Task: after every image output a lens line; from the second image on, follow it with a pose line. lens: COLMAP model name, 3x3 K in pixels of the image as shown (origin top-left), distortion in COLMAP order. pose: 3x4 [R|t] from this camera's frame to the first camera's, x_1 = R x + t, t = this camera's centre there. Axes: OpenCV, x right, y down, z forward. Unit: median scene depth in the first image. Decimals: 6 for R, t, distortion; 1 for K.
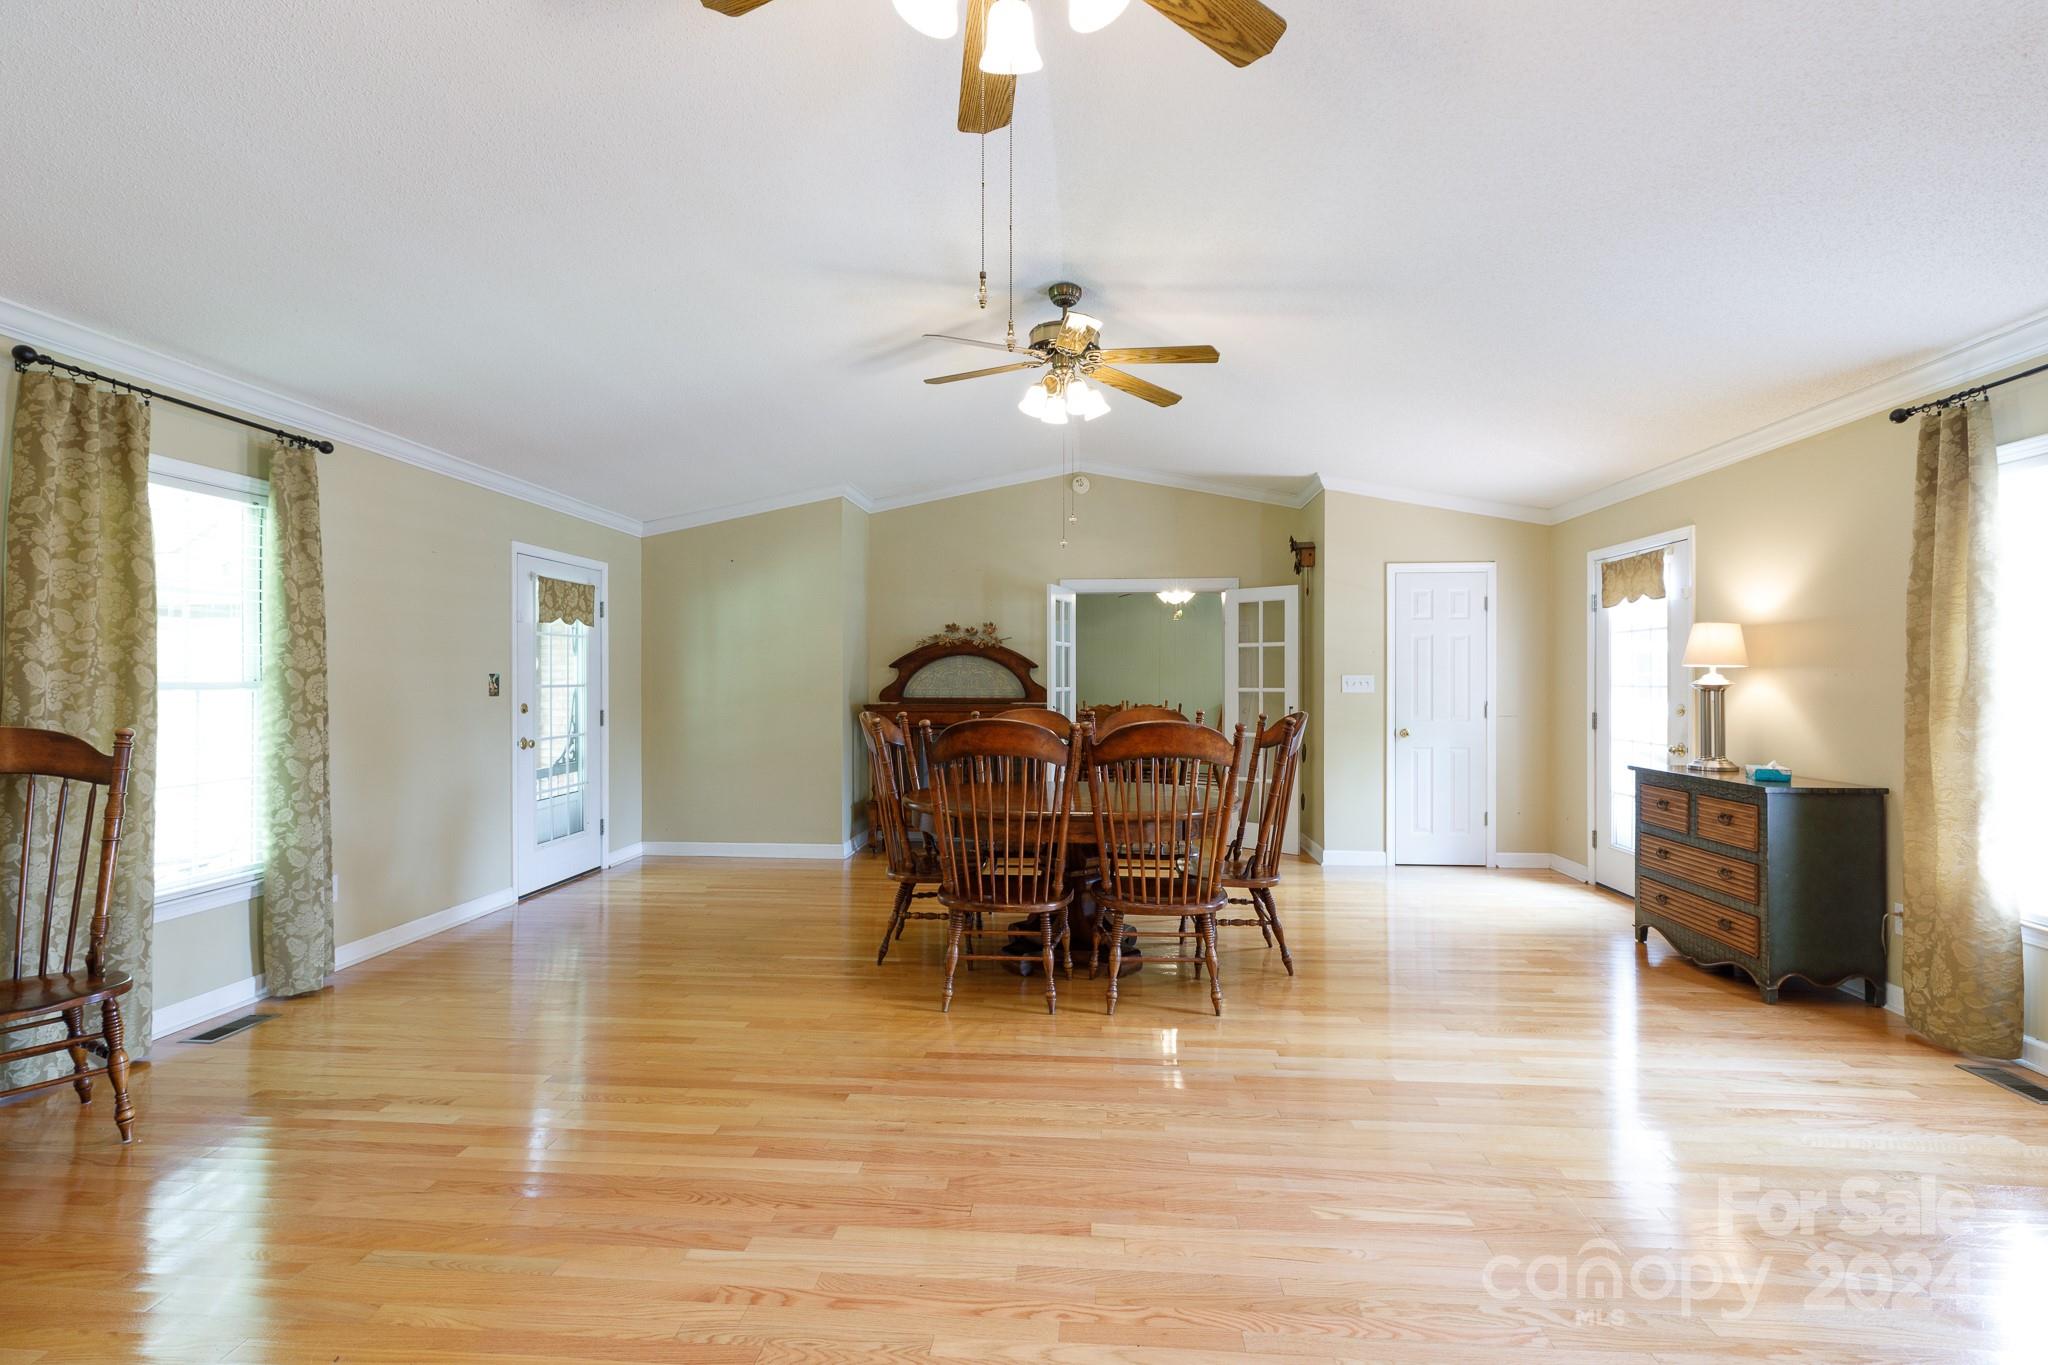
lens RADIAL K [[927.9, 0, 1024.0], [0, 927.9, 682.5], [0, 0, 1]] dist [0.003733, -0.000361]
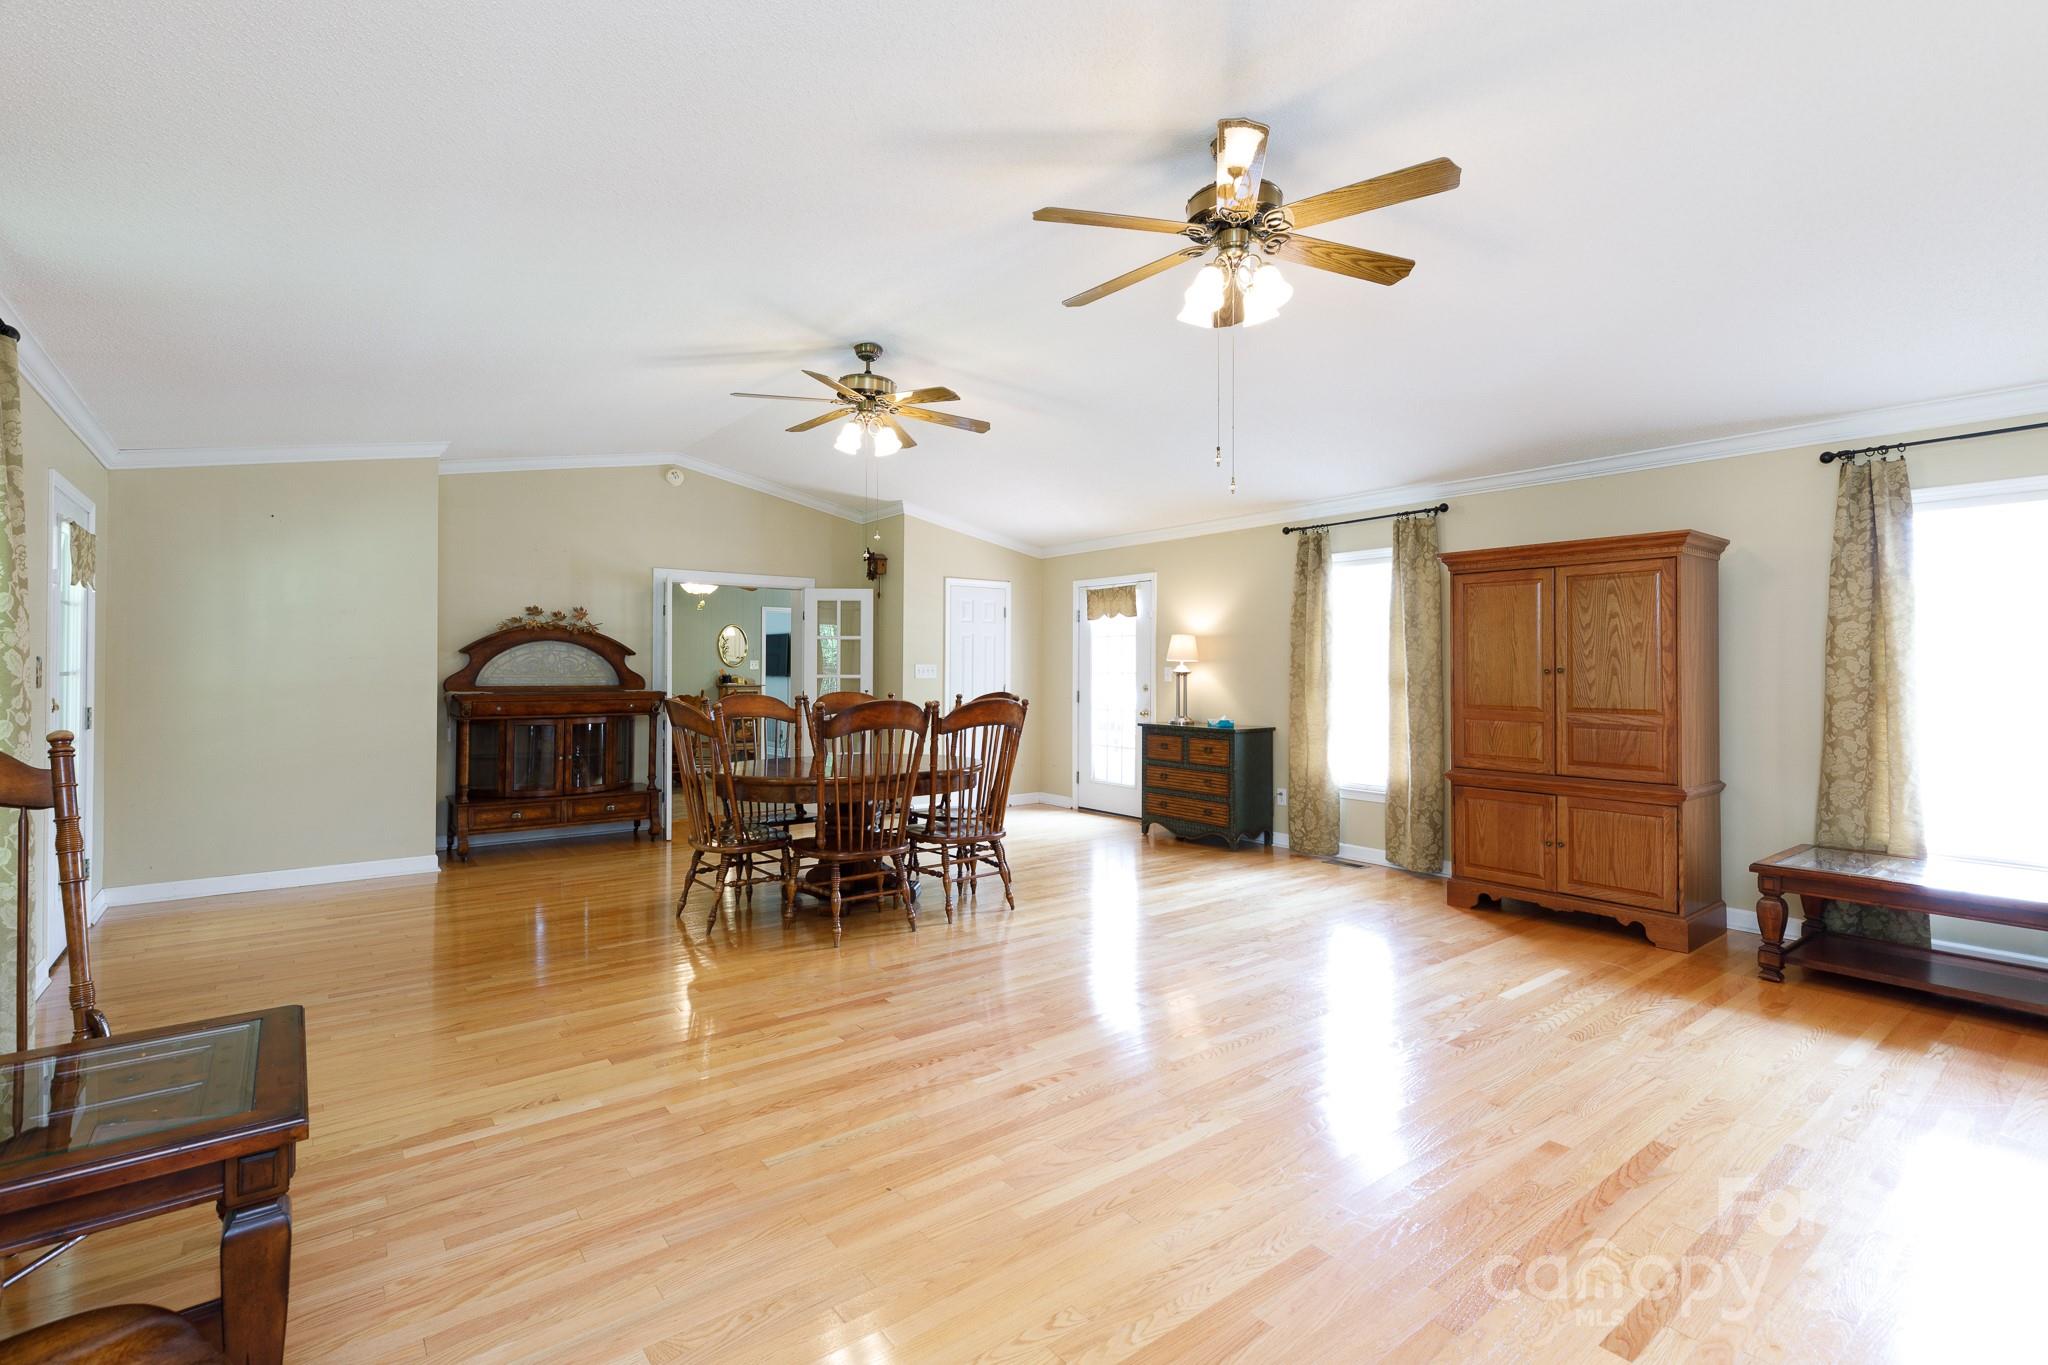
lens RADIAL K [[938.0, 0, 1021.2], [0, 938.0, 657.4], [0, 0, 1]] dist [0.008279, -0.000029]
pose [[0.737879, 0.010492, 0.674851, -0.619044], [-0.001076, 0.999896, -0.014369, 0.001263], [-0.674932, 0.009877, 0.737814, -0.041297]]
